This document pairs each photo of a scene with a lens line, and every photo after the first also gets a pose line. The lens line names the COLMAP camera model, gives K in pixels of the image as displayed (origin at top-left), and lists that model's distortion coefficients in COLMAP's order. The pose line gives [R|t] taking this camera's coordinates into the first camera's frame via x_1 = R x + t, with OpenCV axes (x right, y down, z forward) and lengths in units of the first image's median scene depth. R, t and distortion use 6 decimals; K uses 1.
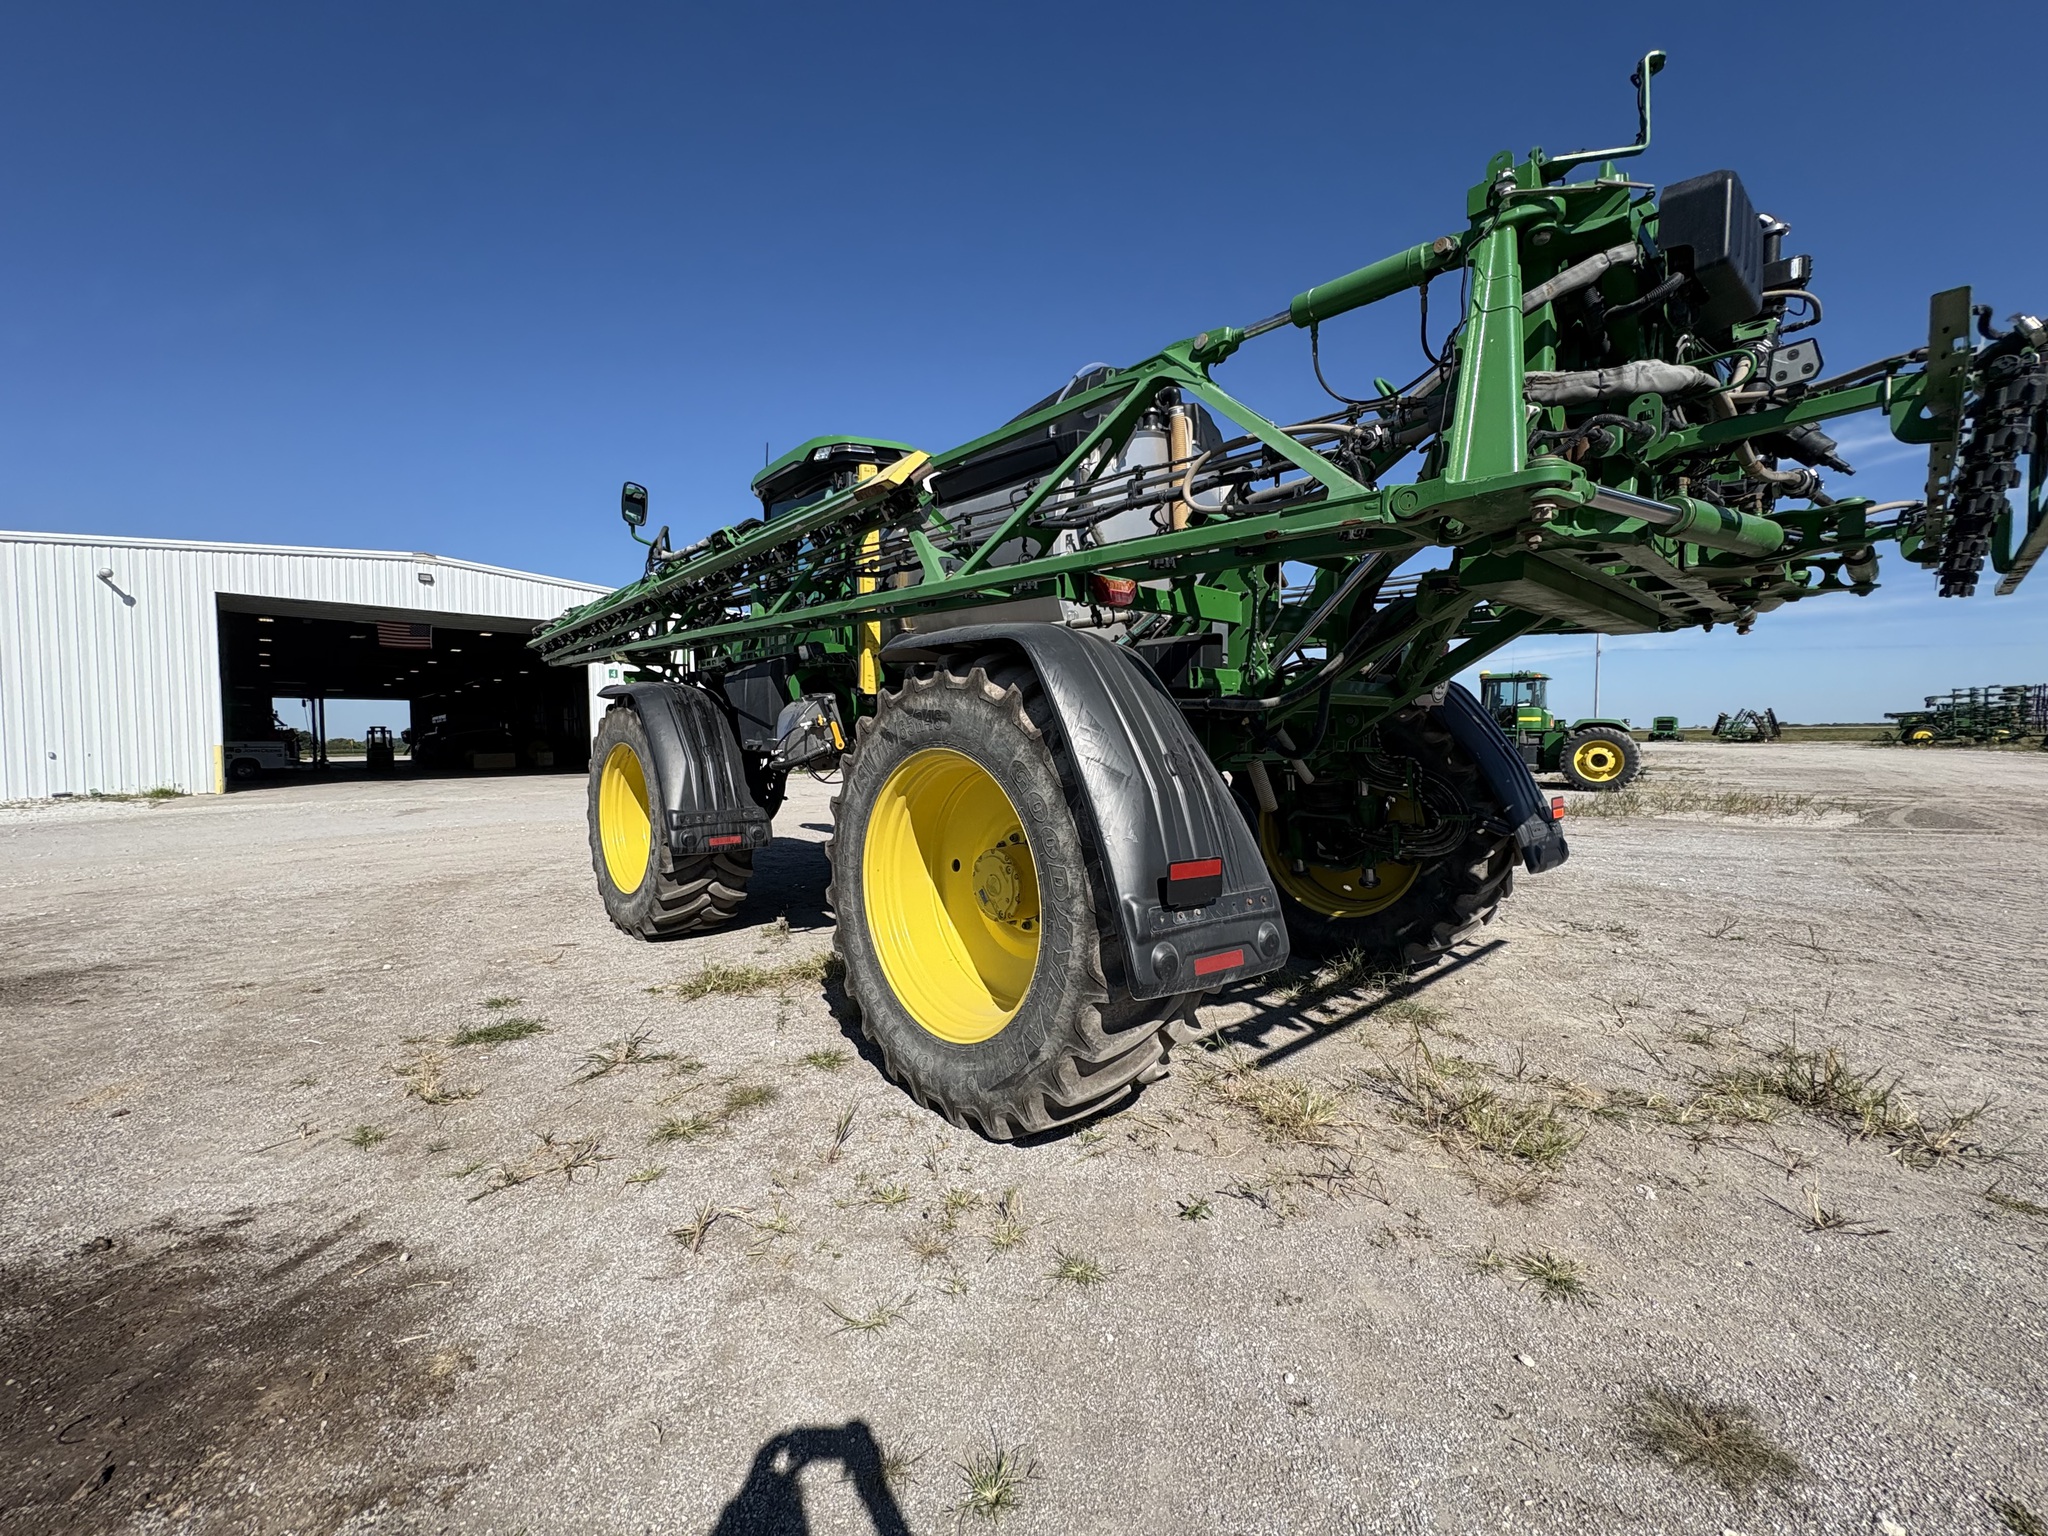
lens RADIAL K [[814.0, 0, 1020.2], [0, 814.0, 800.1], [0, 0, 1]] dist [-0.000381, 0.000572]
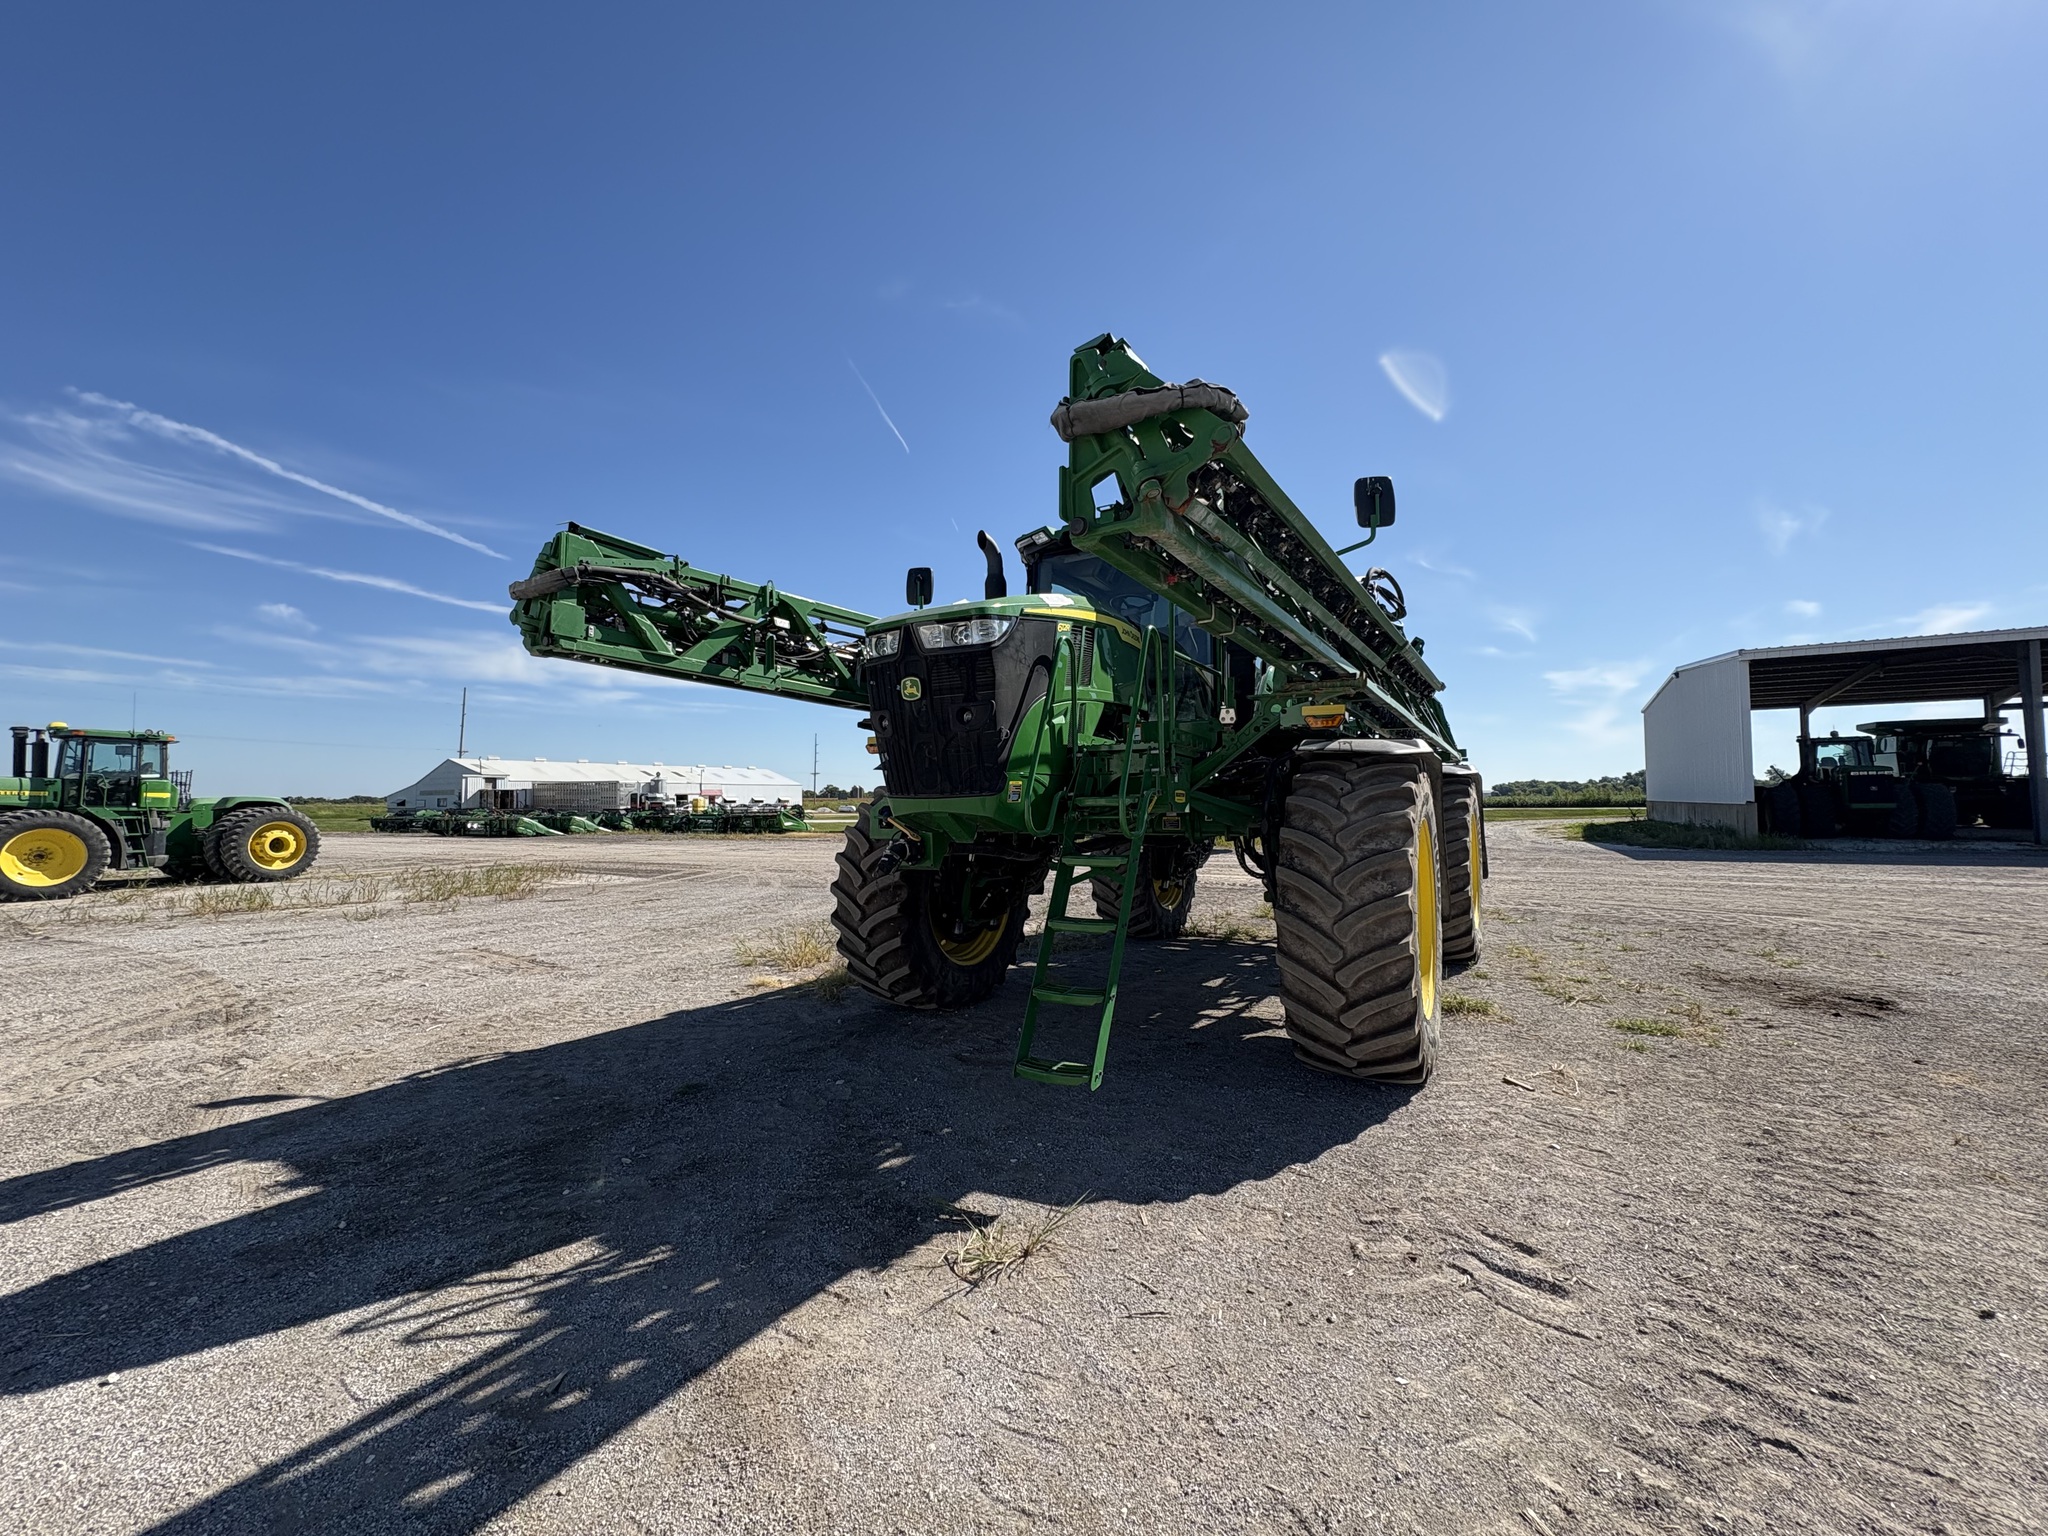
lens RADIAL K [[814.0, 0, 1025.0], [0, 814.0, 816.2], [0, 0, 1]] dist [-0.000381, 0.000572]
pose [[-0.266616, -0.004594, 0.963792, -1.466816], [0.083958, 0.996077, 0.027973, -0.162155], [-0.960139, 0.088376, -0.265184, 2.029838]]
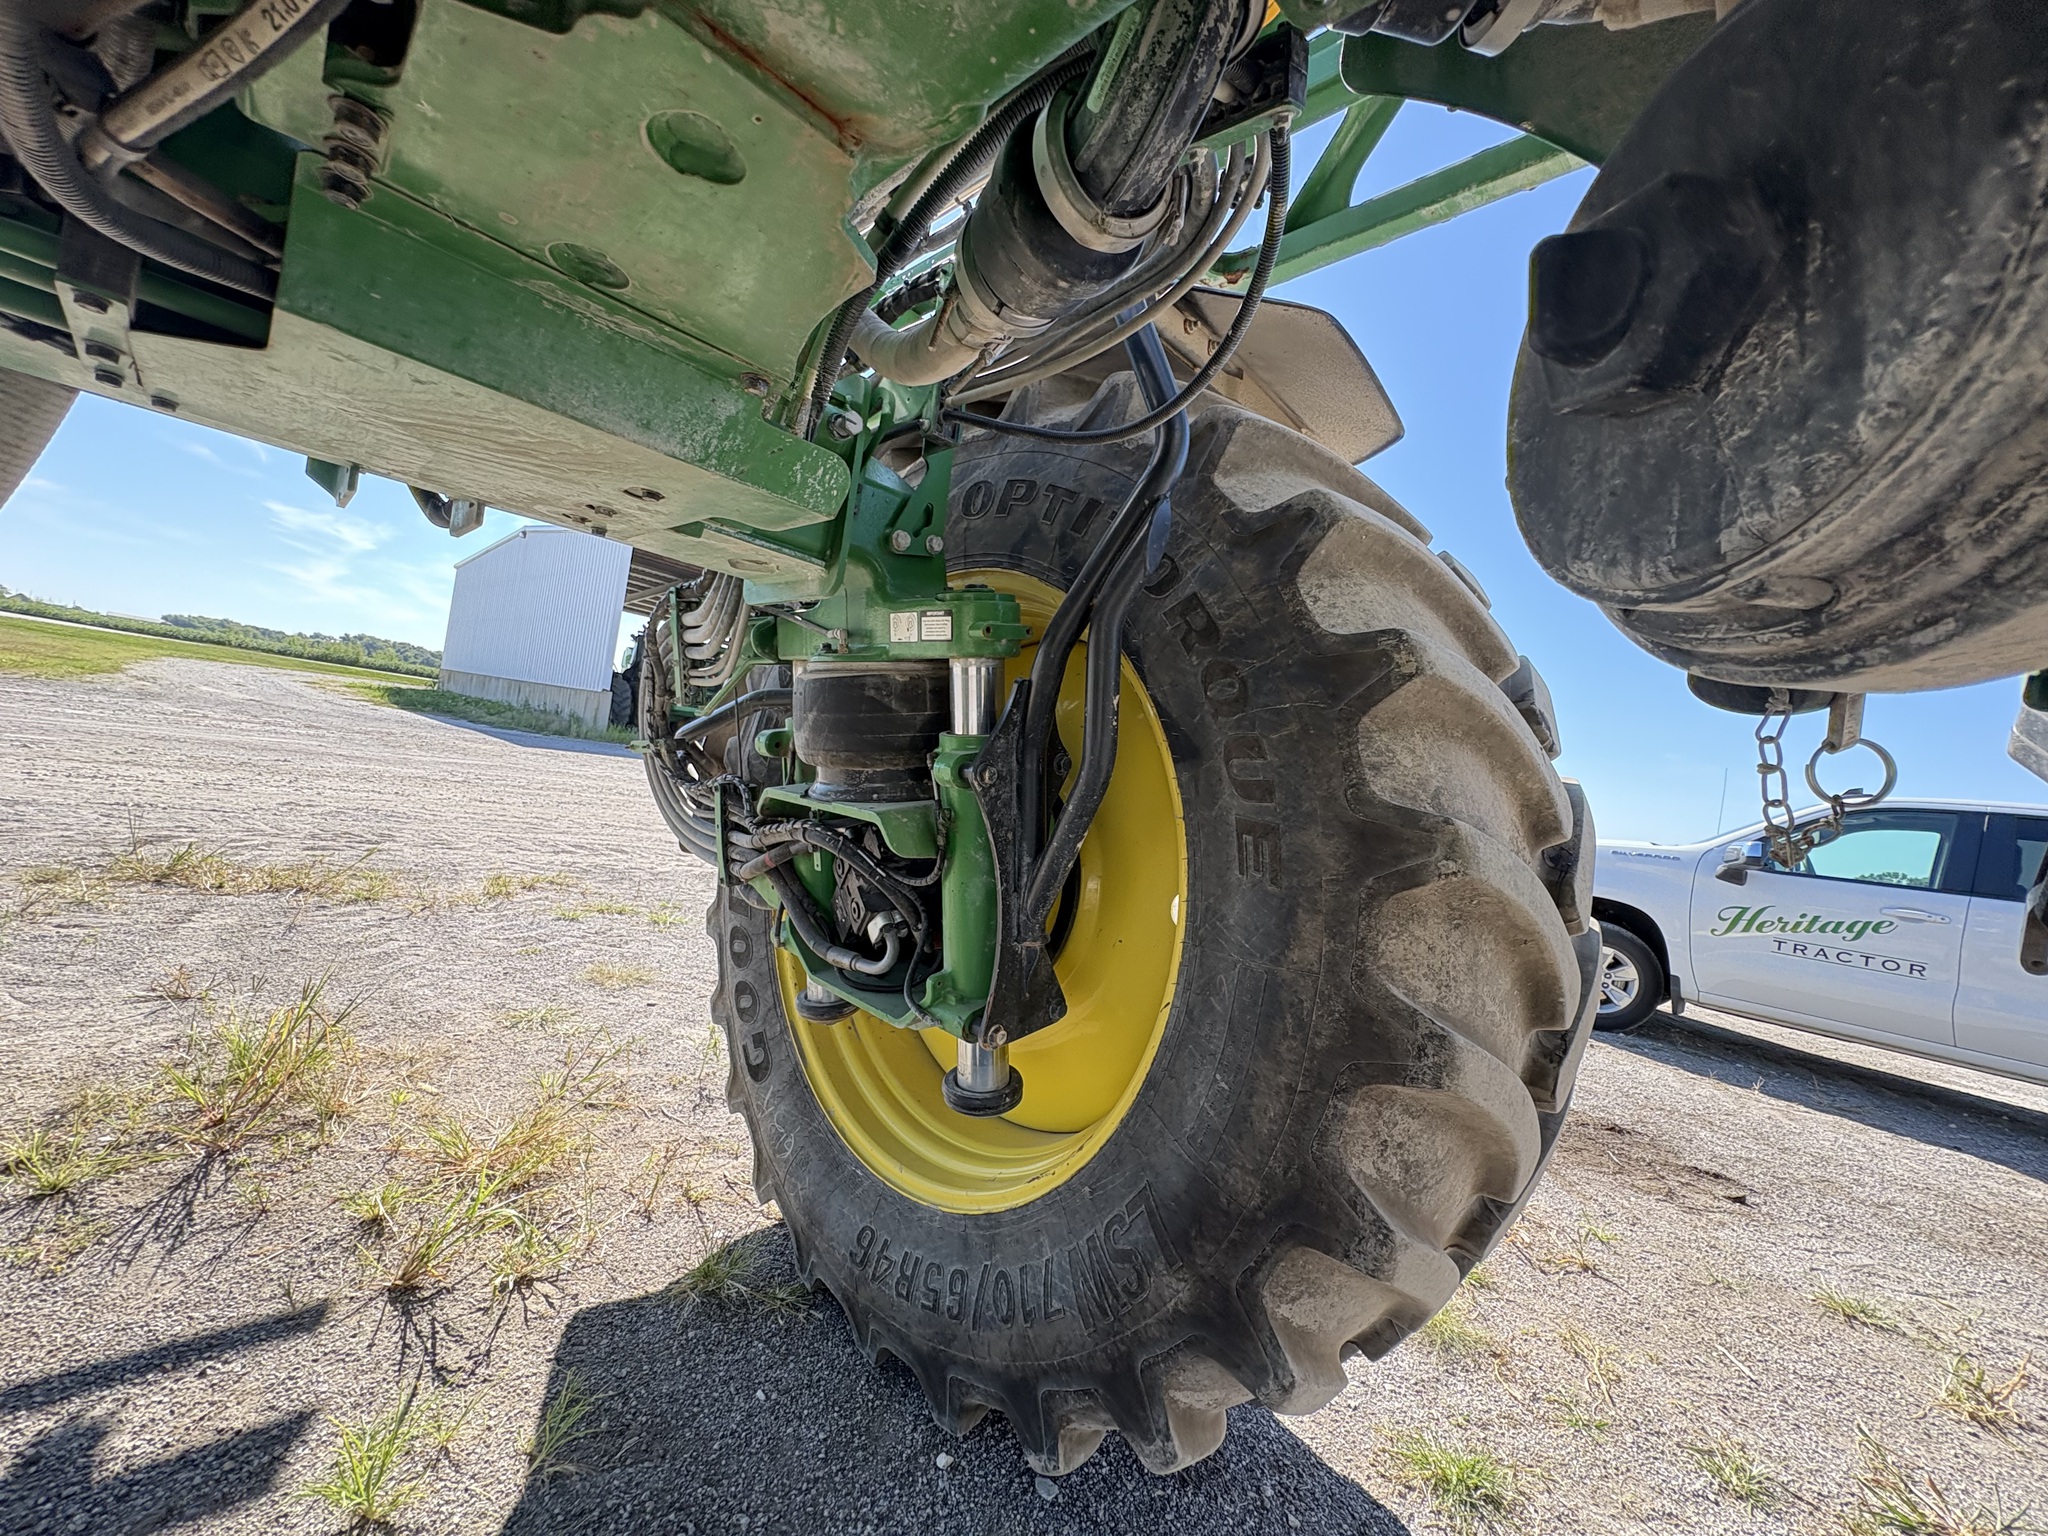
lens RADIAL K [[814.0, 0, 1023.4], [0, 814.0, 766.1], [0, 0, 1]] dist [-0.000381, 0.000572]
pose [[-0.988226, -0.147298, -0.041379, 0.010229], [-0.150024, 0.985974, 0.073128, 0.000117], [0.030027, 0.078475, -0.996464, 1.081334]]
